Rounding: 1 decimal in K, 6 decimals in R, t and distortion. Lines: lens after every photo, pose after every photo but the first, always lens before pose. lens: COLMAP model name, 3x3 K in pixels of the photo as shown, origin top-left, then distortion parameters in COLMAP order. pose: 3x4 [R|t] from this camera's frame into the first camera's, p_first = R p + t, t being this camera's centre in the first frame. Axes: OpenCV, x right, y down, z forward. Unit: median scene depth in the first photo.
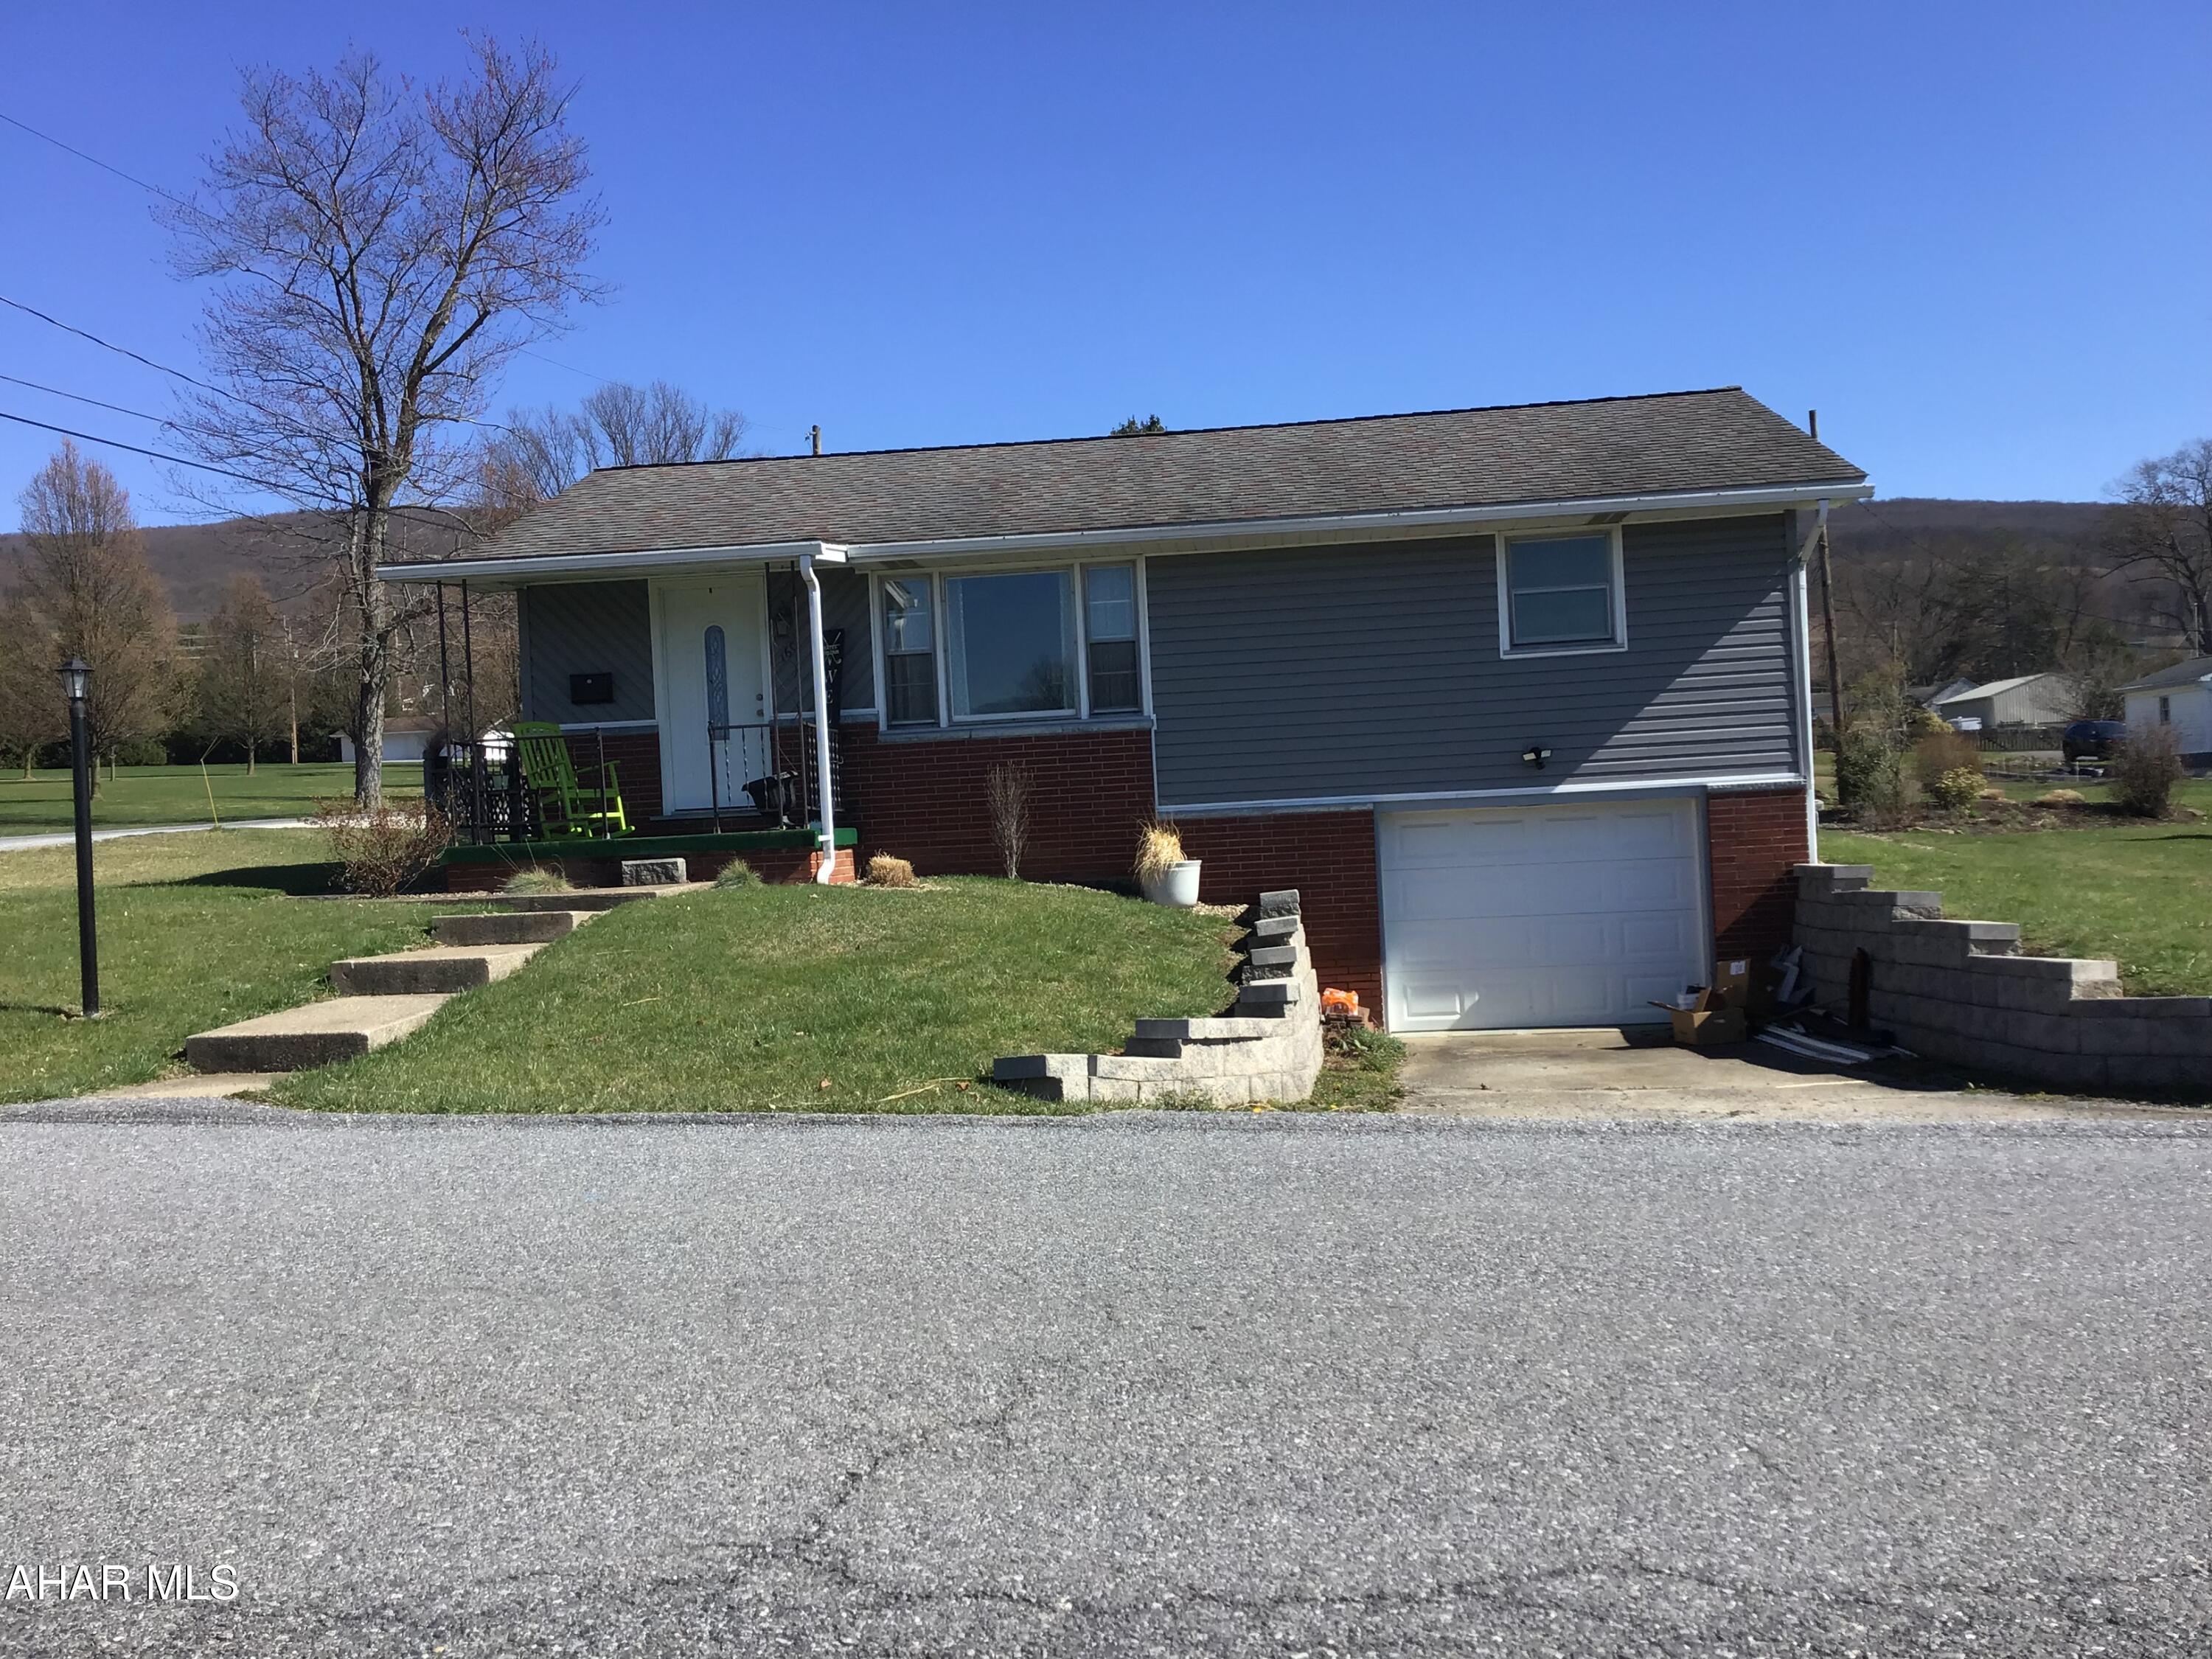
lens RADIAL K [[2029.0, 0, 1106.0], [0, 2029.0, 829.5], [0, 0, 1]] dist [0.112082, -0.174897]
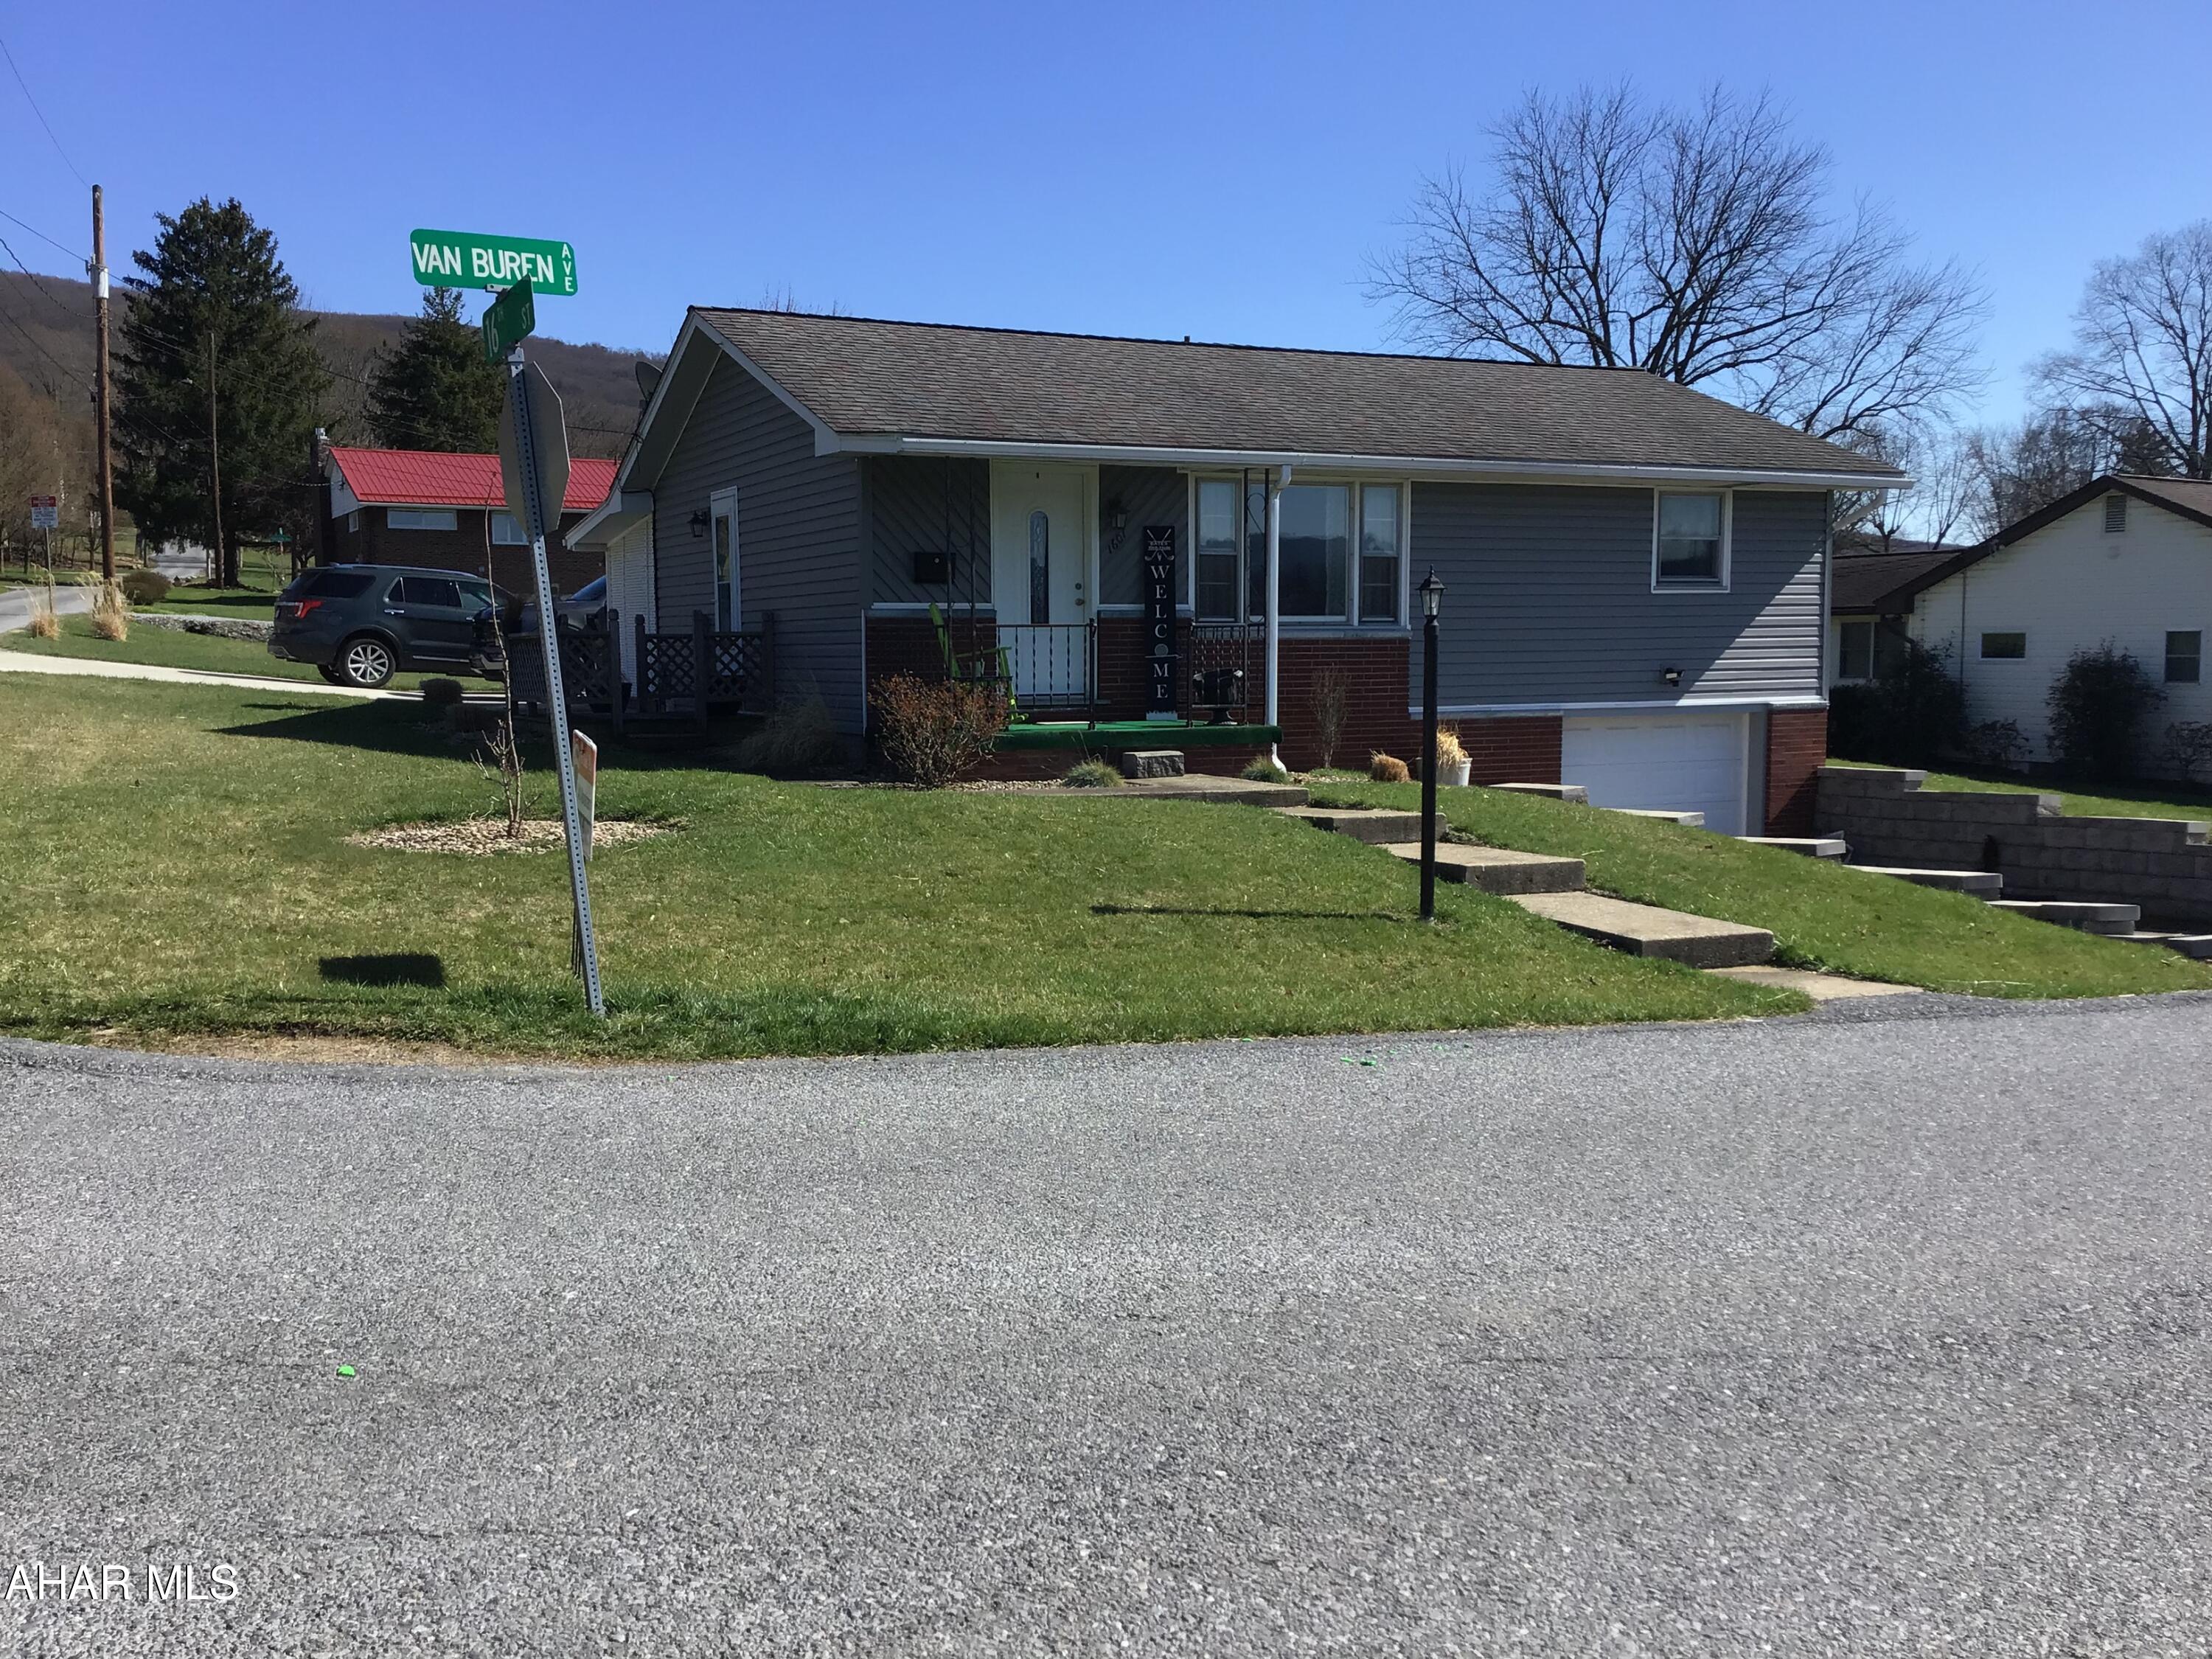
lens RADIAL K [[2029.0, 0, 1106.0], [0, 2029.0, 829.5], [0, 0, 1]] dist [0.112082, -0.174897]
pose [[0.850639, -0.003077, 0.525741, -0.711610], [-0.036182, 0.997269, 0.064378, -0.010394], [-0.524503, -0.073785, 0.848205, 0.132053]]
